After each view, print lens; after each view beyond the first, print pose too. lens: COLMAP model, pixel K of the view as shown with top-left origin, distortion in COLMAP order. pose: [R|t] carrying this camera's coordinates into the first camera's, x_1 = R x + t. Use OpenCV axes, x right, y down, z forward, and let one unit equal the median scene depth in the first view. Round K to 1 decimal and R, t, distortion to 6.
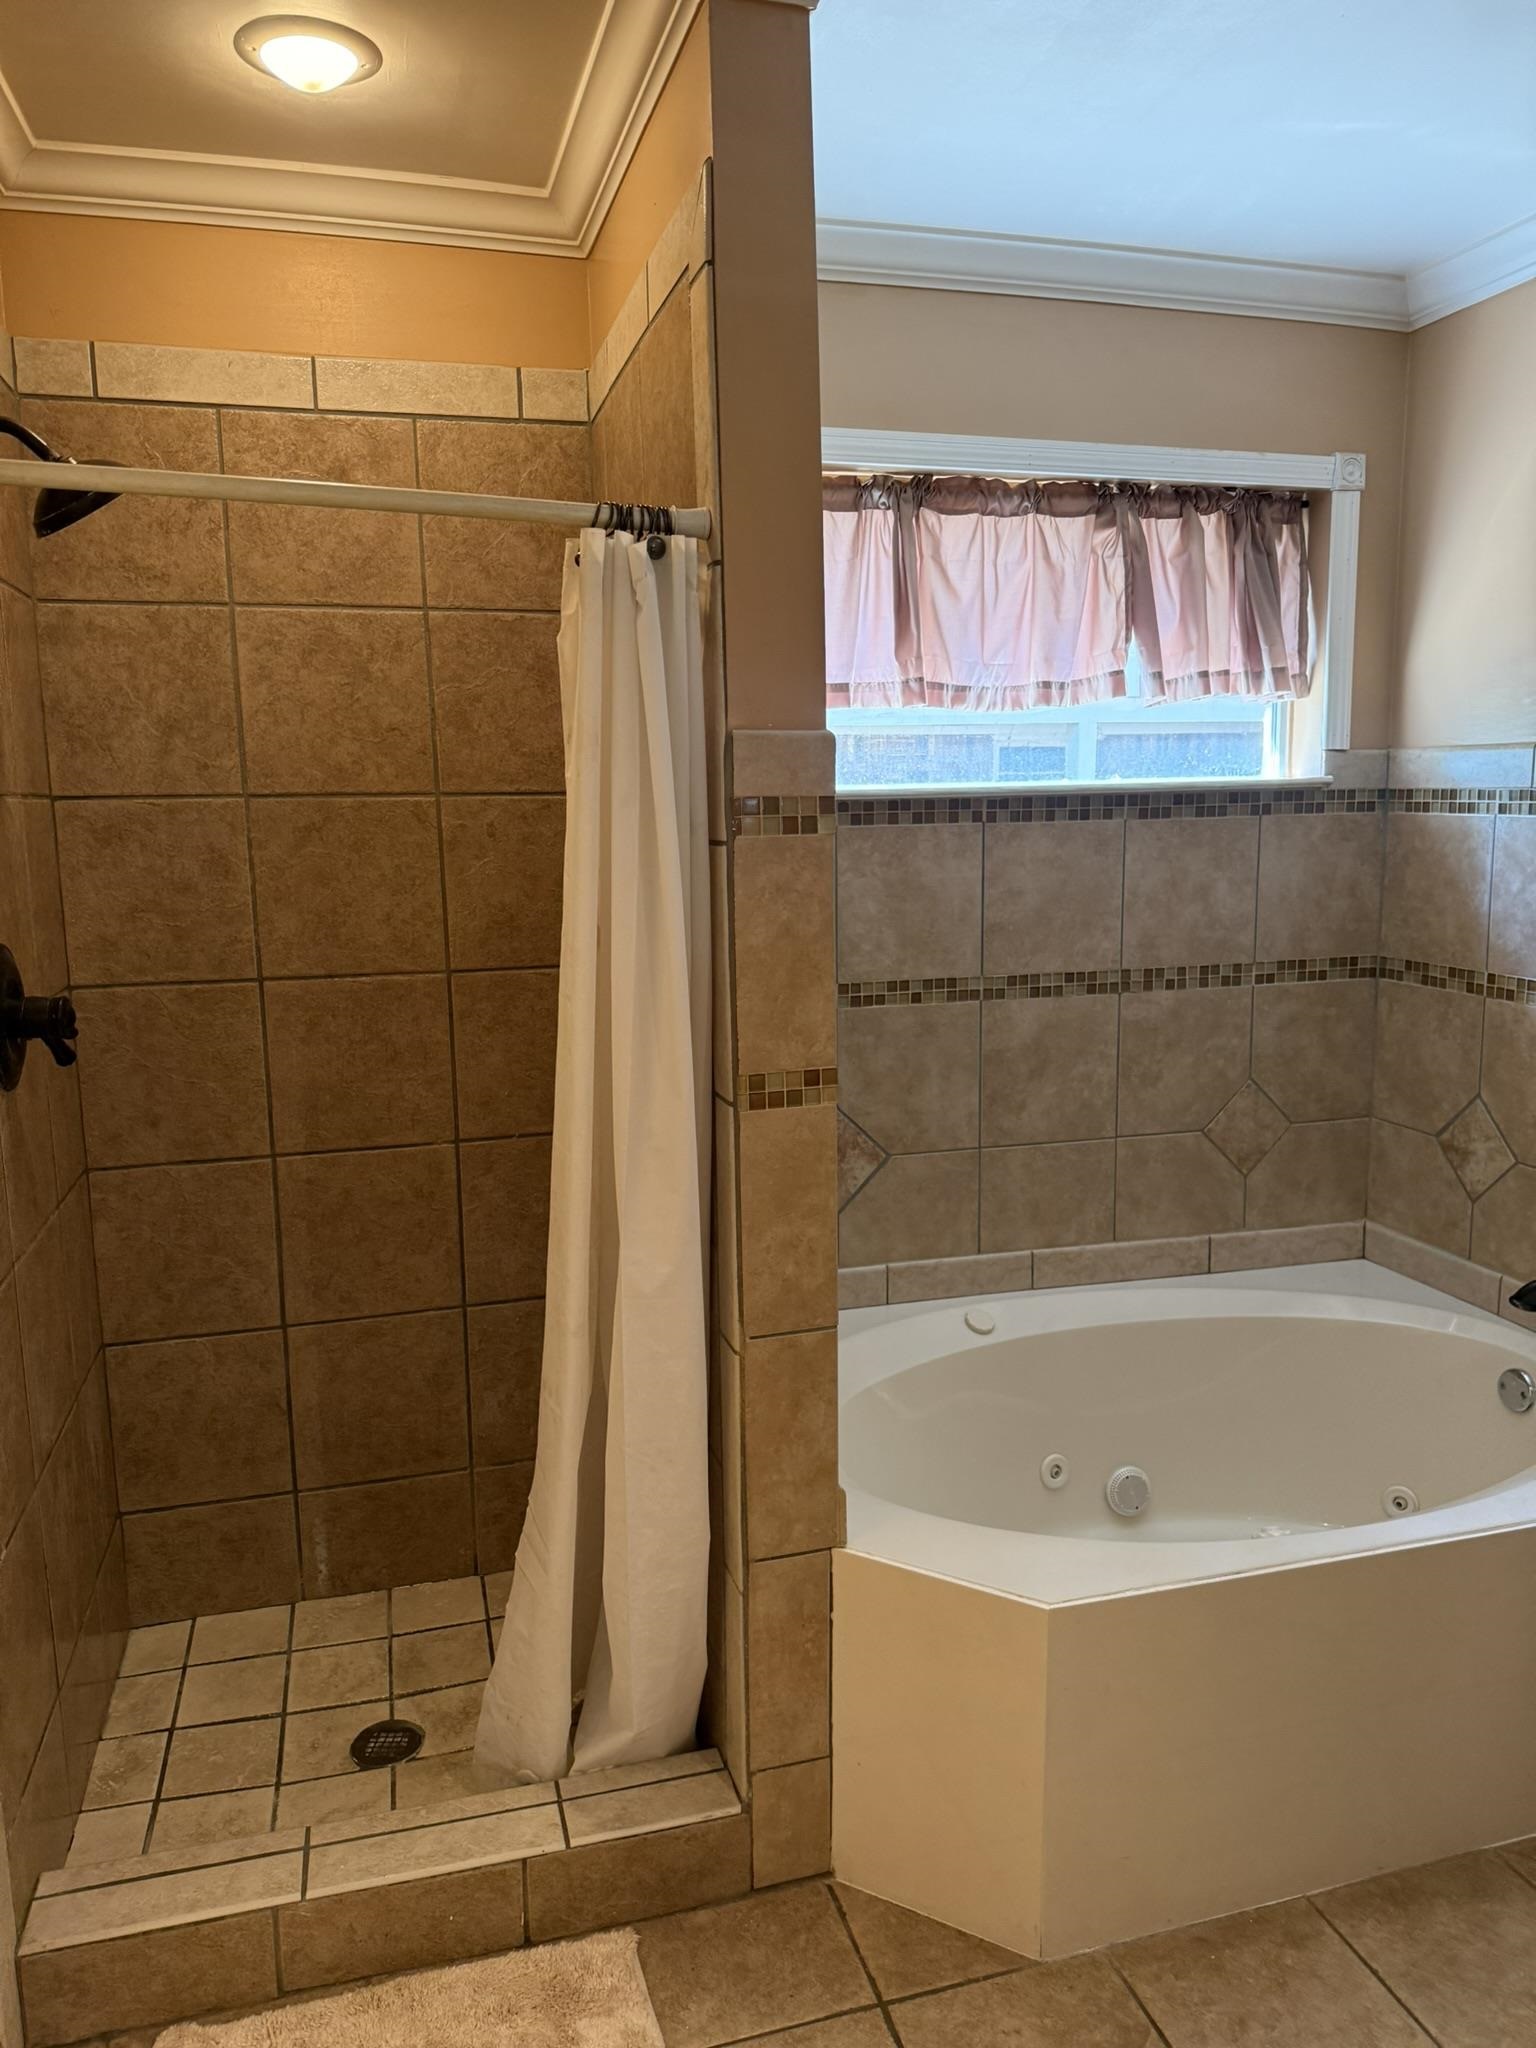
lens RADIAL K [[1426.0, 0, 768.0], [0, 1426.0, 1024.0], [0, 0, 1]] dist [0.183872, -0.366437]
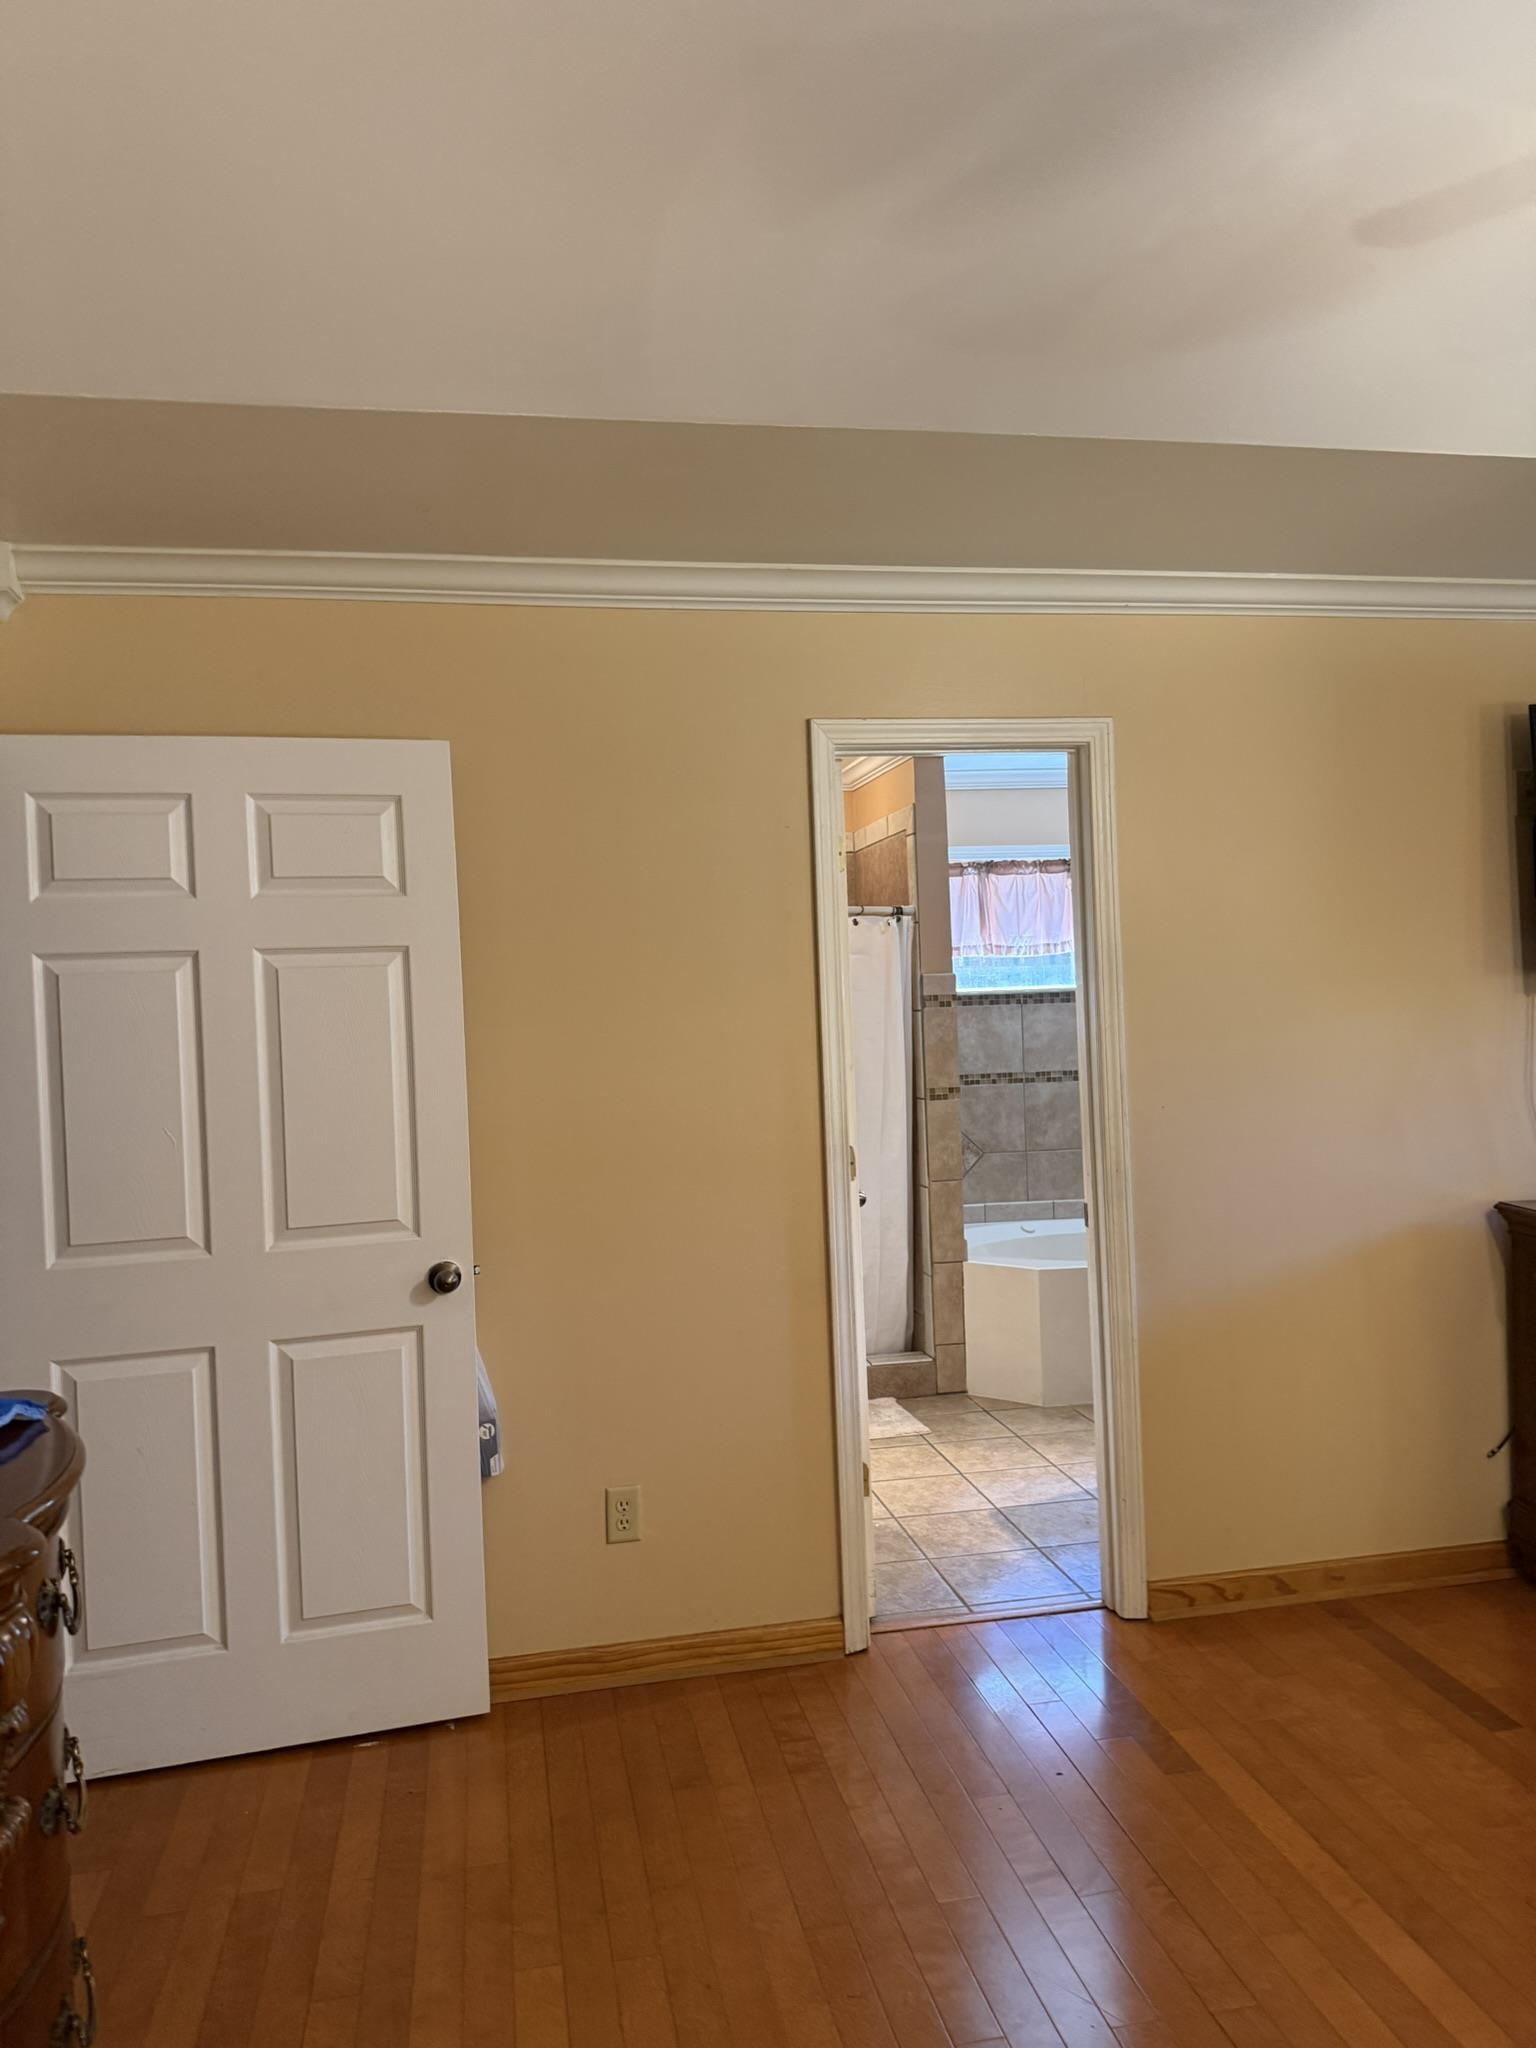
lens RADIAL K [[1426.0, 0, 768.0], [0, 1426.0, 1024.0], [0, 0, 1]] dist [0.183872, -0.366437]
pose [[0.996805, -0.017286, -0.077984, -0.070630], [0.006594, 0.990778, -0.135334, 0.187477], [0.079604, 0.134387, 0.987726, -1.218872]]
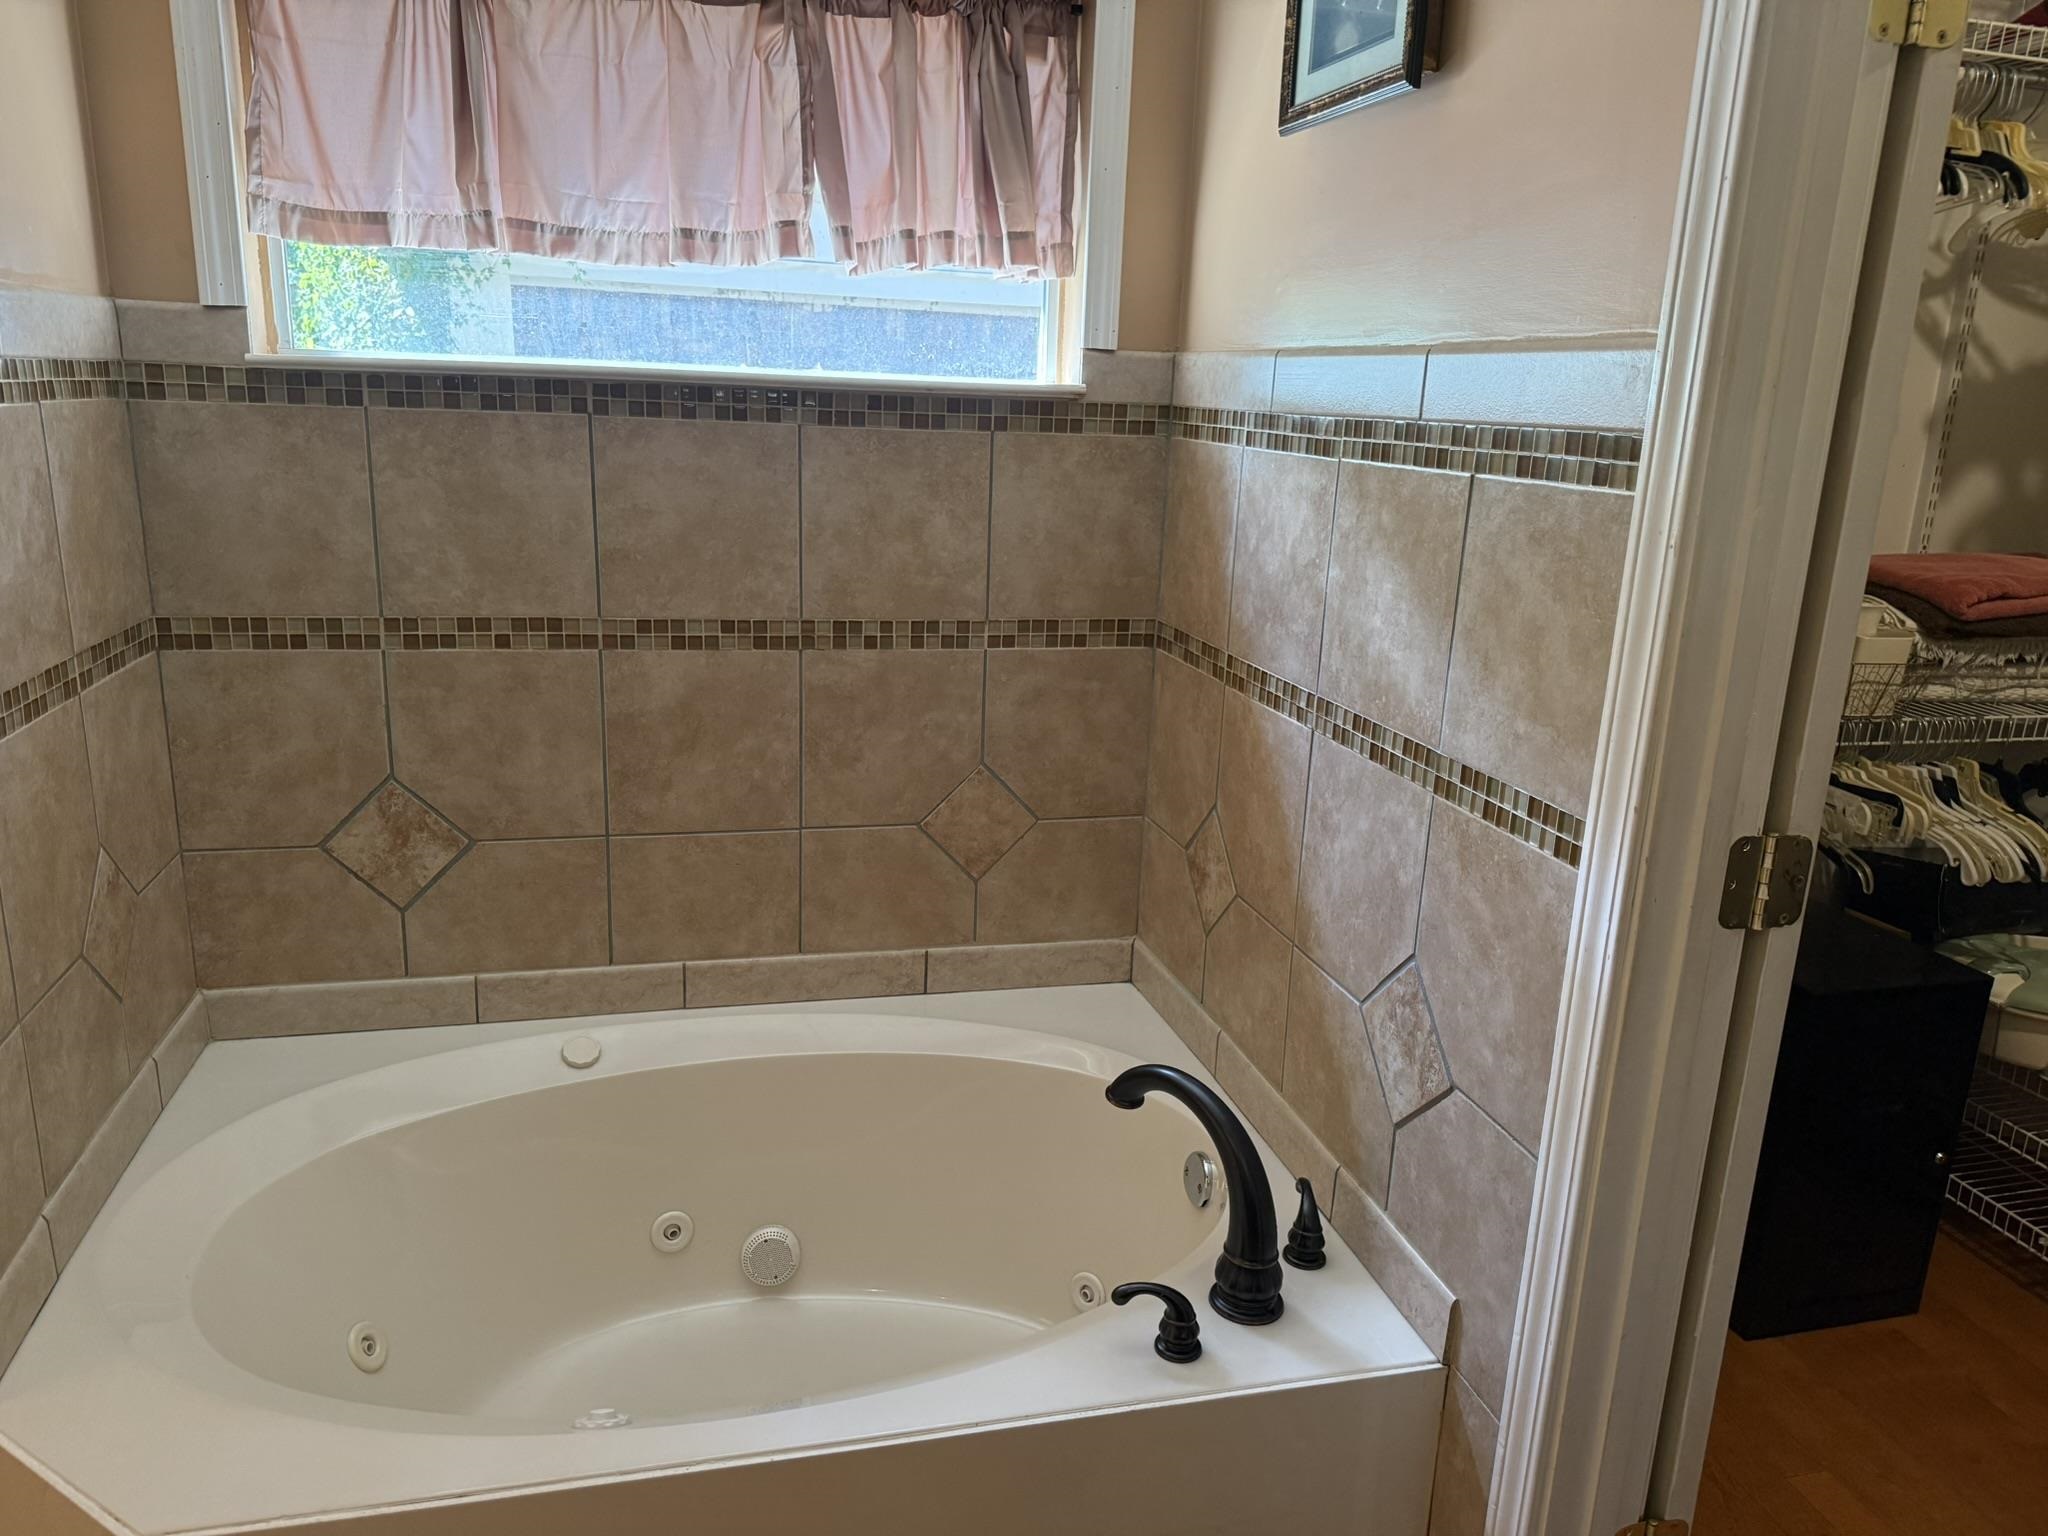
lens RADIAL K [[1426.0, 0, 1032.9], [0, 1426.0, 773.8], [0, 0, 1]] dist [0.183872, -0.366437]
pose [[0.998147, 0.058604, -0.016363, 0.391551], [-0.056489, 0.992468, 0.108702, -0.047012], [0.022610, -0.107576, 0.993940, 0.215816]]
